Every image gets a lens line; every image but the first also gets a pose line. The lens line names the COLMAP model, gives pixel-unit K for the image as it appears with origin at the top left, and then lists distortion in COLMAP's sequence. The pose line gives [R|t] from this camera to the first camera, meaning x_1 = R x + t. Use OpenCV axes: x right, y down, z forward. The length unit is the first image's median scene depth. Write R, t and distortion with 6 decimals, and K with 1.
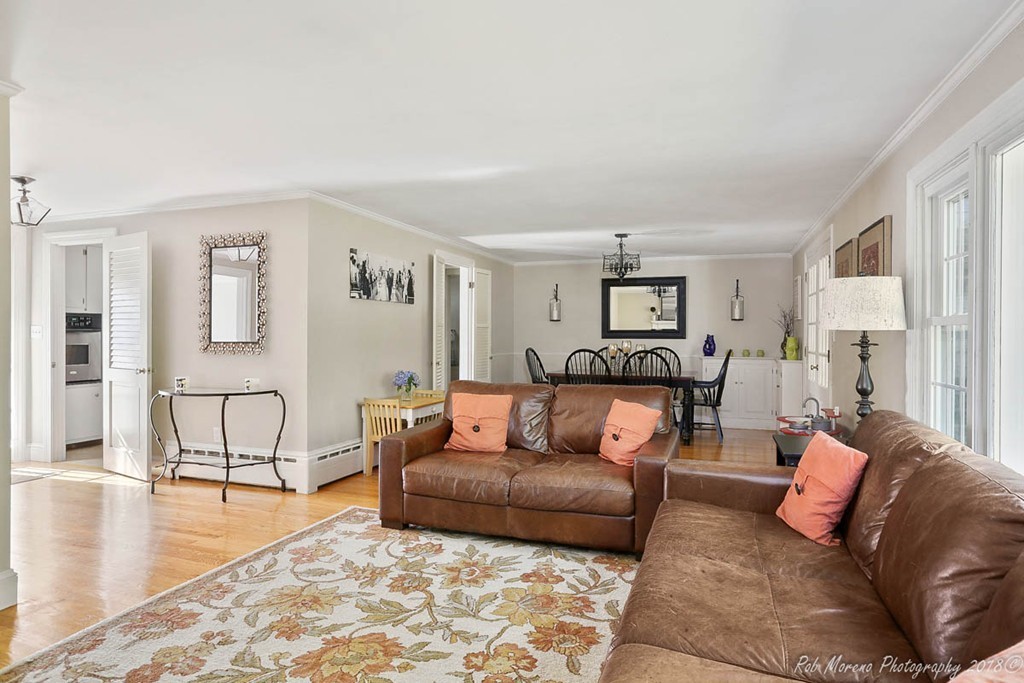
lens RADIAL K [[592.5, 0, 515.9], [0, 592.5, 352.7], [0, 0, 1]] dist [-0.027693, 0.001227]
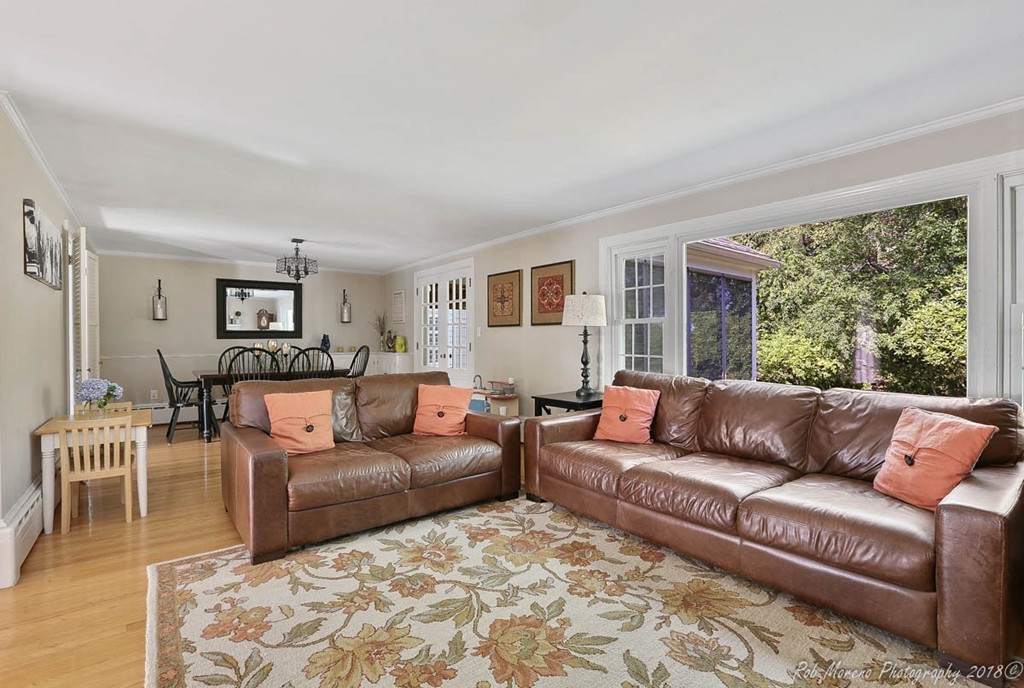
lens RADIAL K [[485.7, 0, 512.0], [0, 485.7, 344.0], [0, 0, 1]] dist [-0.048288, 0.024121]
pose [[0.531773, -0.016029, 0.846735, -0.689542], [0.034135, 0.999414, -0.002519, 0.009081], [-0.846199, 0.030243, 0.532008, 0.409396]]
